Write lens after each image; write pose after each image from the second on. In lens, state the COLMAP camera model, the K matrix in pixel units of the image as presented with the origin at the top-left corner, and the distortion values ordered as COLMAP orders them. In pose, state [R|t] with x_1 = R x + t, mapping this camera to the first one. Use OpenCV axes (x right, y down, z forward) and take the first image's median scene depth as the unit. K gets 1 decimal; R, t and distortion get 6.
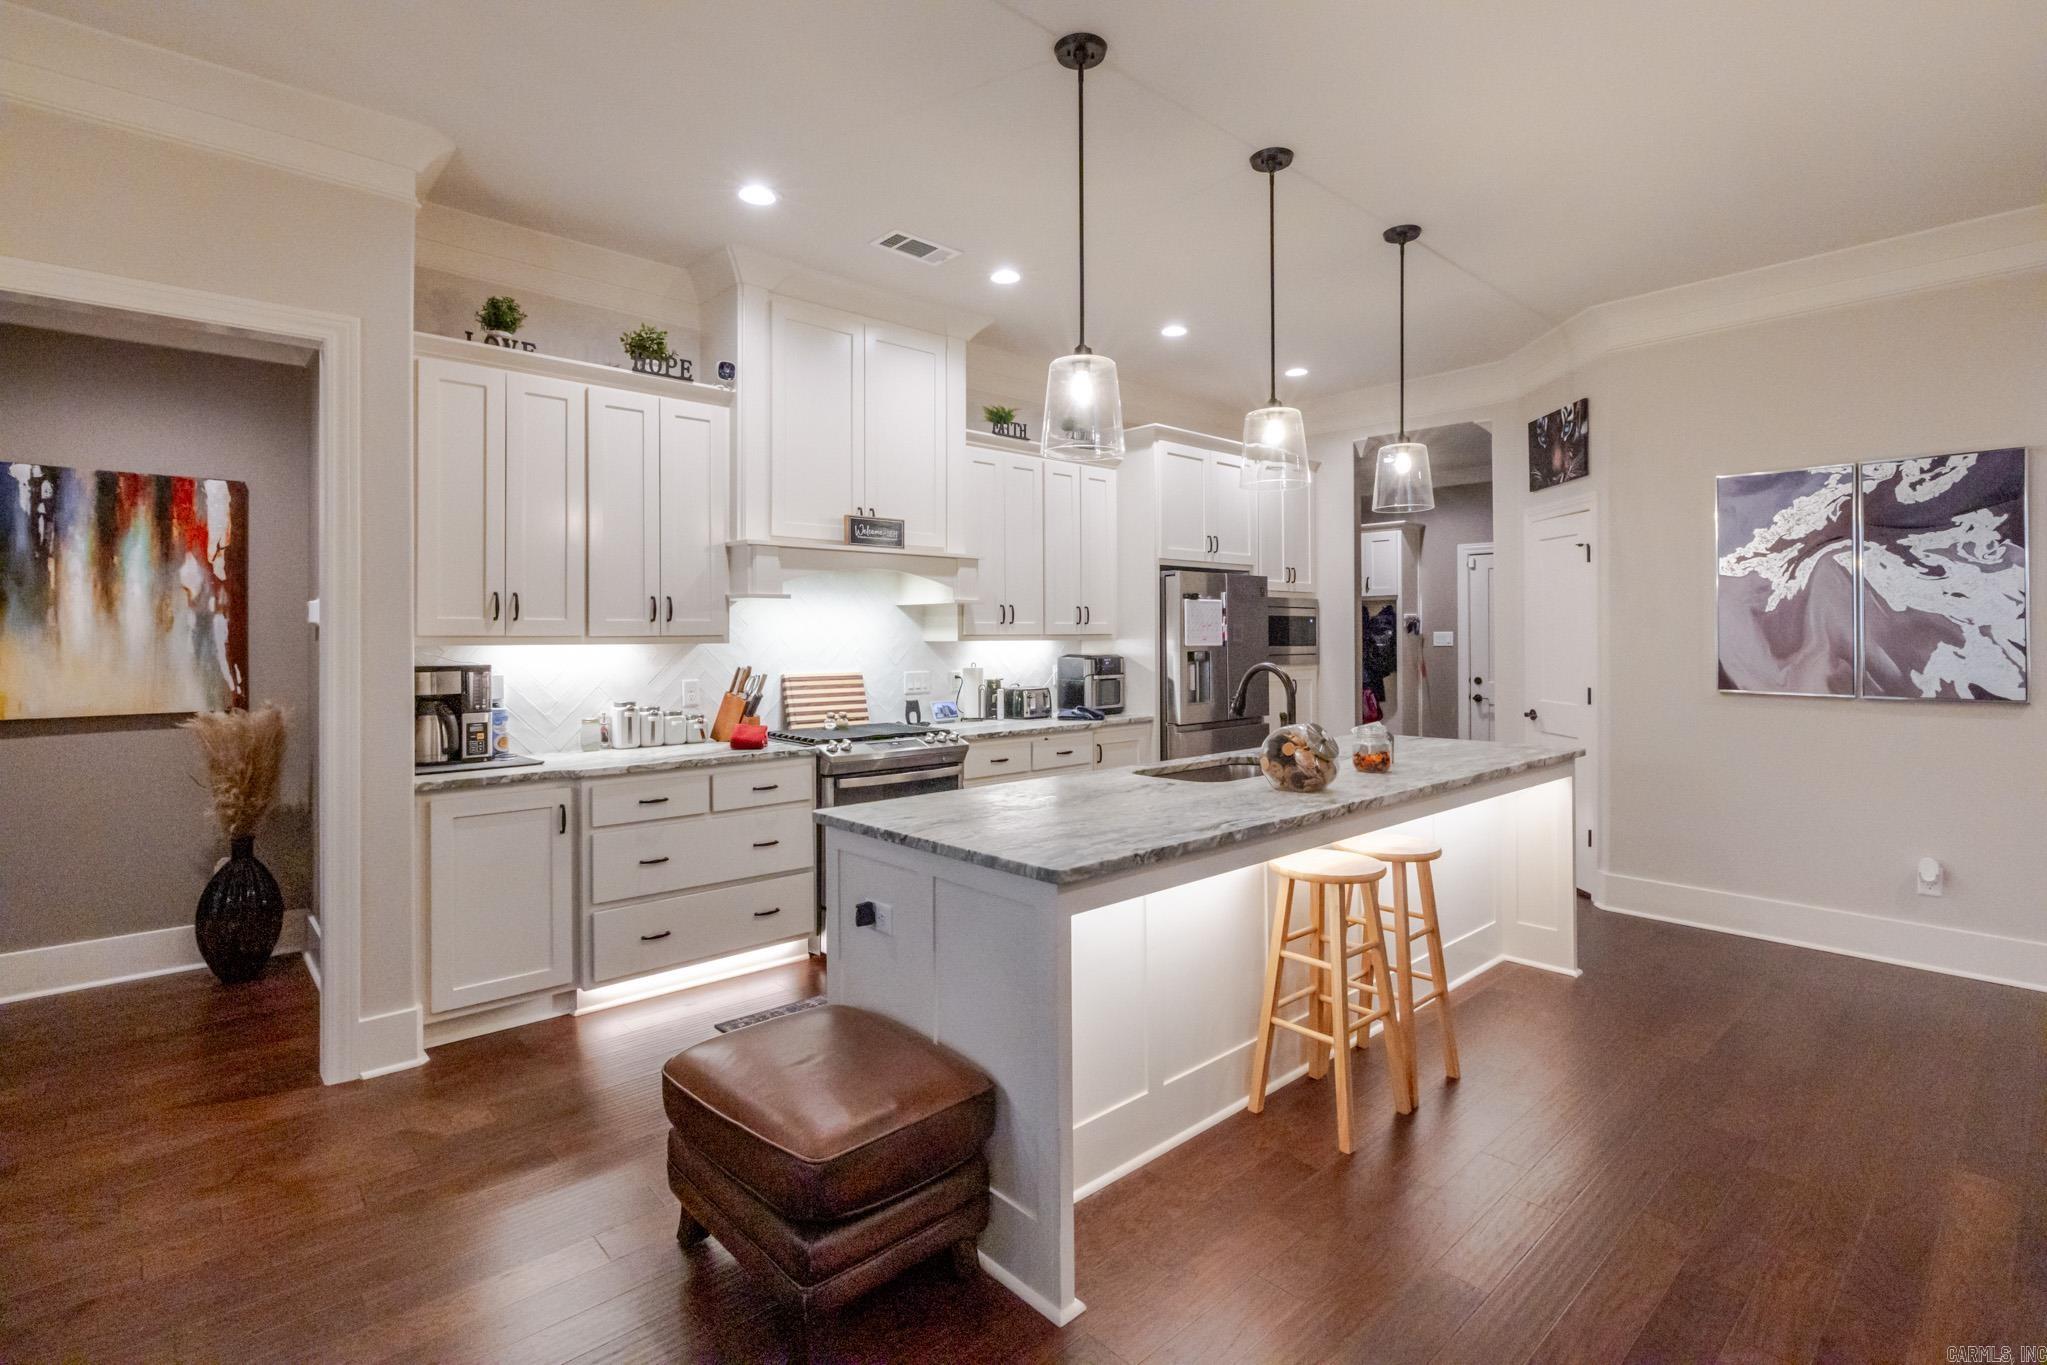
lens RADIAL K [[982.8, 0, 1027.9], [0, 982.8, 626.4], [0, 0, 1]] dist [0.003230, 0.000657]
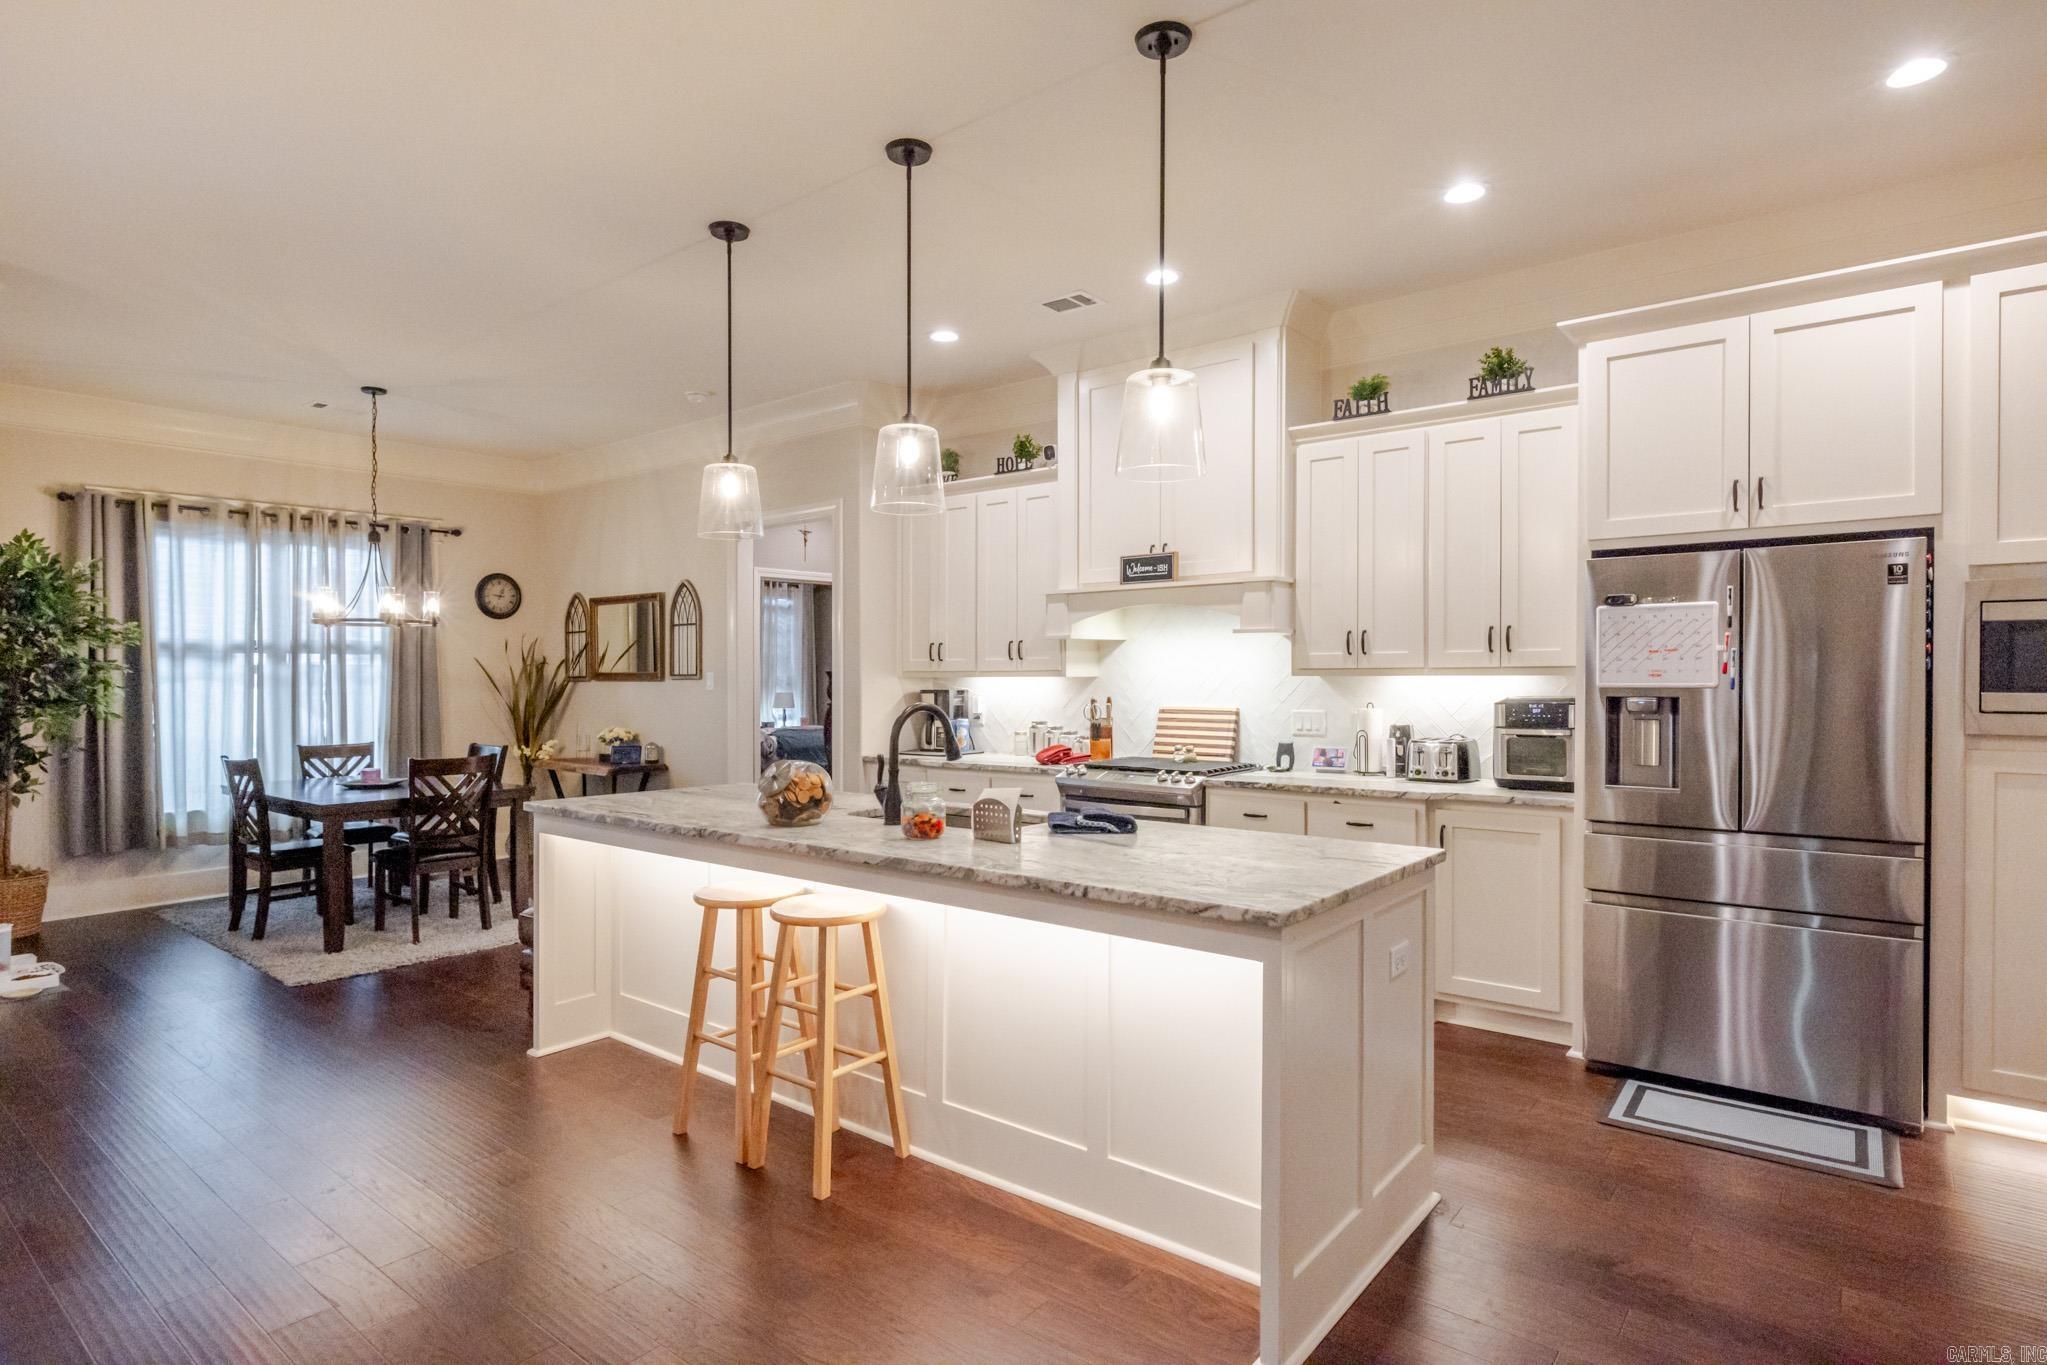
lens RADIAL K [[1103.5, 0, 1017.8], [0, 1103.5, 676.2], [0, 0, 1]] dist [0.003572, 0.000474]
pose [[0.139876, 0.005106, -0.990156, 1.032427], [0.013974, 0.999877, 0.007131, 0.005877], [0.990070, -0.014834, 0.139788, 0.761735]]
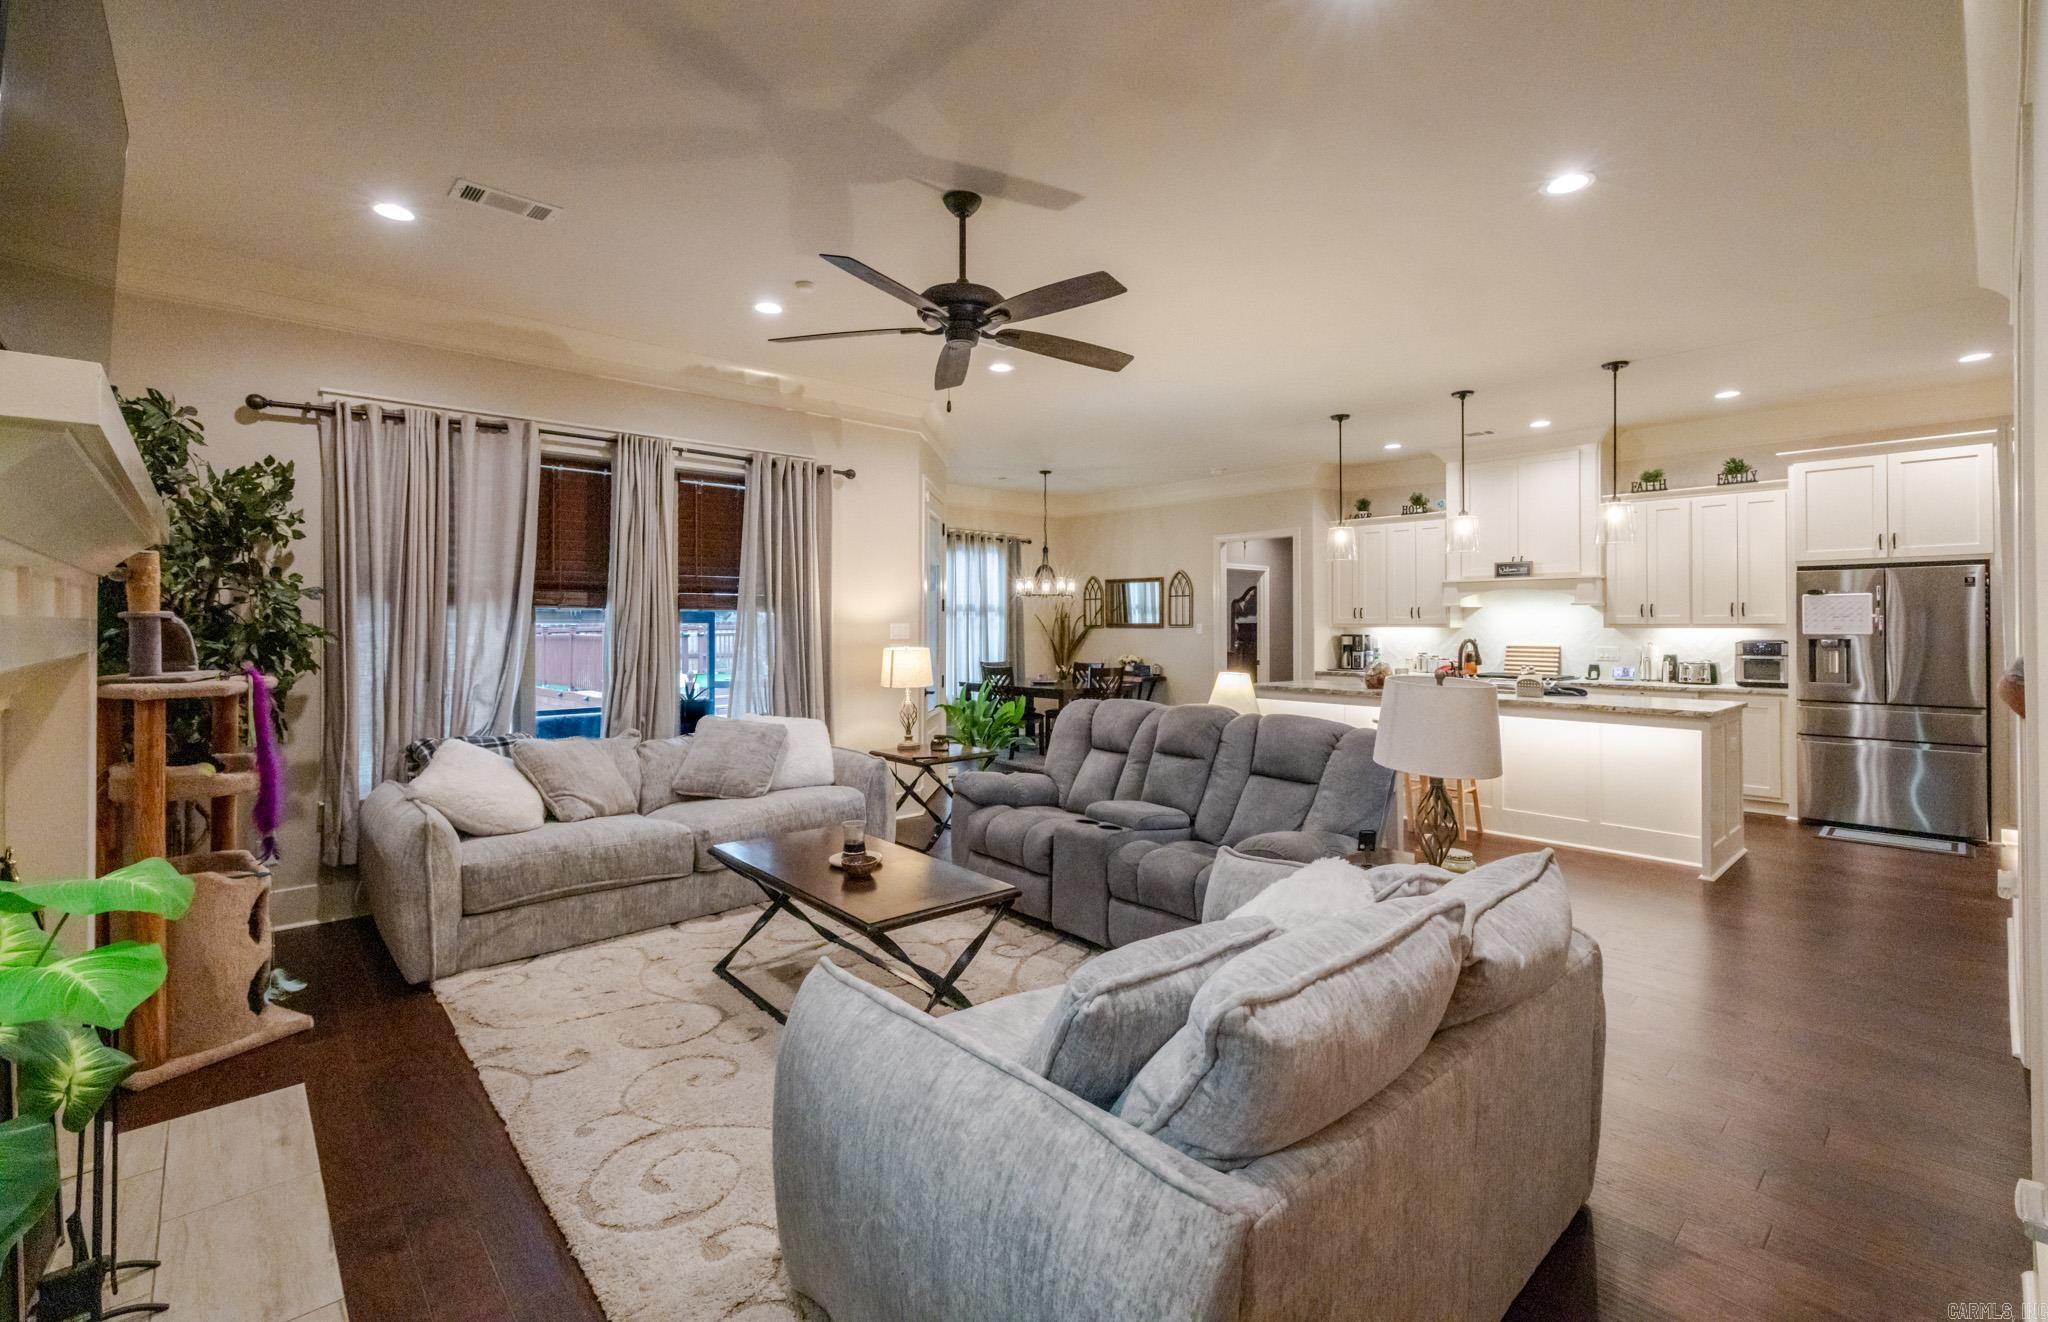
lens RADIAL K [[882.3, 0, 1049.6], [0, 882.3, 609.8], [0, 0, 1]] dist [0.004392, -0.000057]
pose [[0.011460, -0.012697, -0.999854, 1.653481], [0.008974, 0.999880, -0.012594, -0.005530], [0.999894, -0.008828, 0.011573, 0.094809]]
